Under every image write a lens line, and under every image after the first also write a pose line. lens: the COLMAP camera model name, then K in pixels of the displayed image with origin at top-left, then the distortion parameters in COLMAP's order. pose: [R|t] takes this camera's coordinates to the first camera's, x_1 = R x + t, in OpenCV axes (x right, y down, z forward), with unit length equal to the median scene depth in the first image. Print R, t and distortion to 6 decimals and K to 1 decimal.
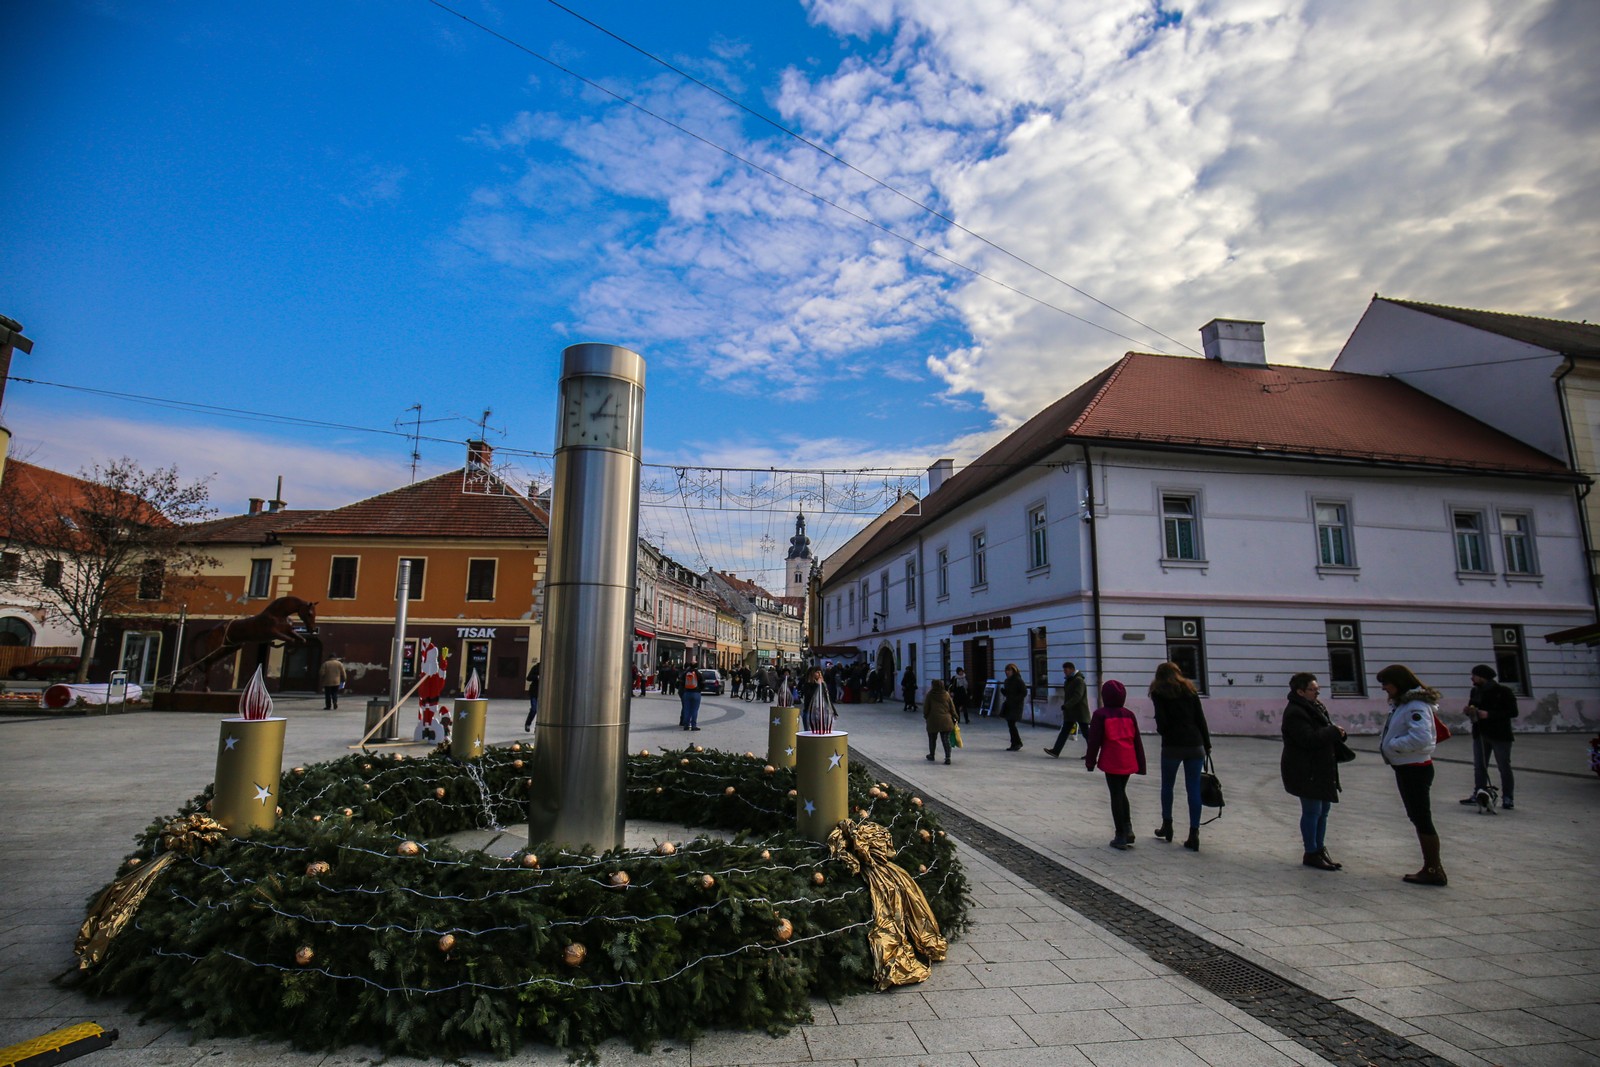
lens RADIAL K [[738.8, 0, 800.0], [0, 738.8, 533.5], [0, 0, 1]] dist [-0.029906, 0.001032]
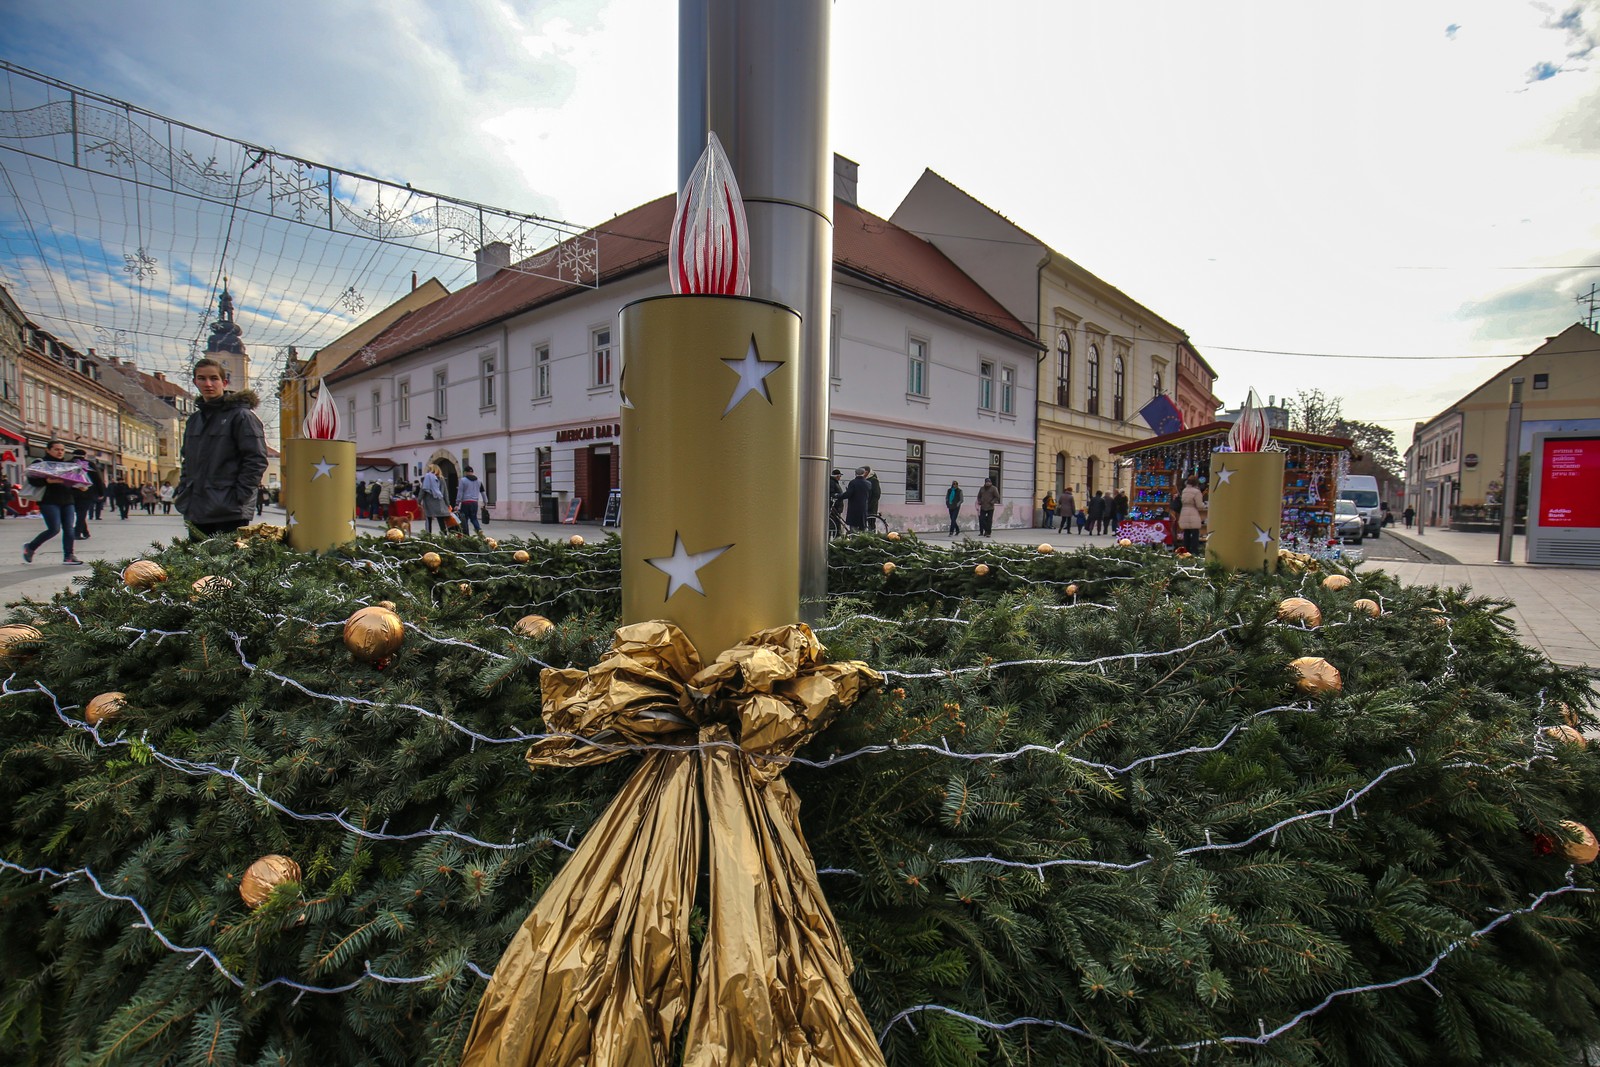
lens RADIAL K [[747.7, 0, 798.3], [0, 747.7, 543.9], [0, 0, 1]] dist [-0.026215, 0.000828]
pose [[0.779054, -0.041971, 0.625550, -0.104095], [-0.110303, 0.973018, 0.202655, 0.031580], [-0.617178, -0.226880, 0.753404, 0.080840]]
